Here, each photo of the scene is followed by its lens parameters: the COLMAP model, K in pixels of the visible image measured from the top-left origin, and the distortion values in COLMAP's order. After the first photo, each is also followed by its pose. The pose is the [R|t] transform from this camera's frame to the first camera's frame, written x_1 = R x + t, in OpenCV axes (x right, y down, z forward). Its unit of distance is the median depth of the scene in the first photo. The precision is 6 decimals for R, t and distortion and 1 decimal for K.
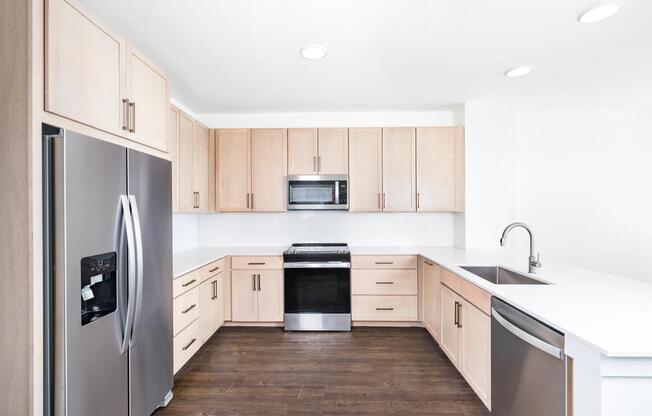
lens RADIAL K [[296.3, 0, 336.6], [0, 296.3, 209.9], [0, 0, 1]] dist [0.002432, -0.000137]
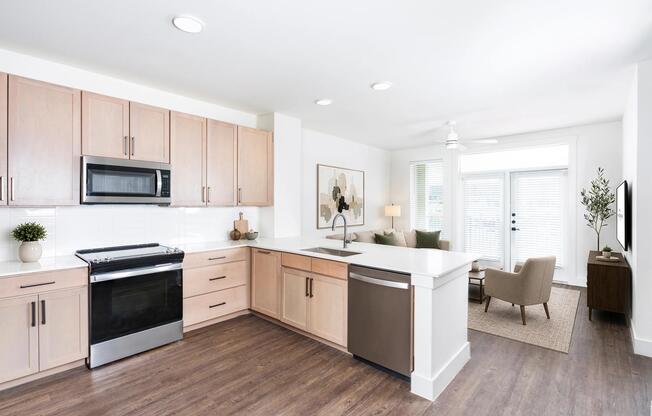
lens RADIAL K [[296.3, 0, 327.7], [0, 296.3, 206.2], [0, 0, 1]] dist [0.002432, -0.000137]
pose [[0.661760, -0.000686, 0.749716, -0.336229], [-0.000946, 0.999998, 0.001750, 0.005178], [-0.749716, -0.001868, 0.661758, 0.078910]]
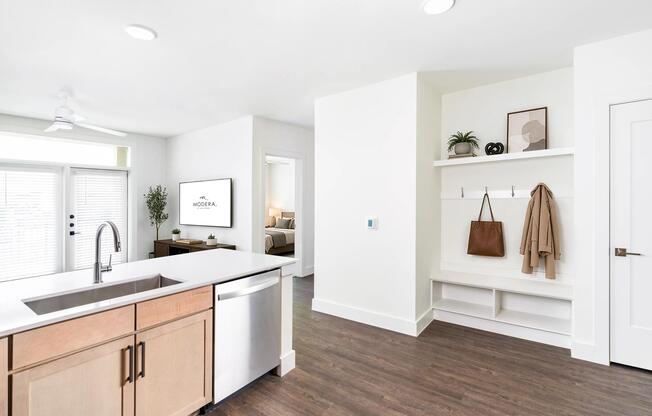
lens RADIAL K [[296.3, 0, 325.0], [0, 296.3, 203.2], [0, 0, 1]] dist [0.002432, -0.000137]
pose [[-0.819813, 0.009672, 0.572550, -0.217190], [0.011805, 0.999930, 0.000011, 0.004567], [-0.572510, 0.006768, -0.819870, 0.920217]]
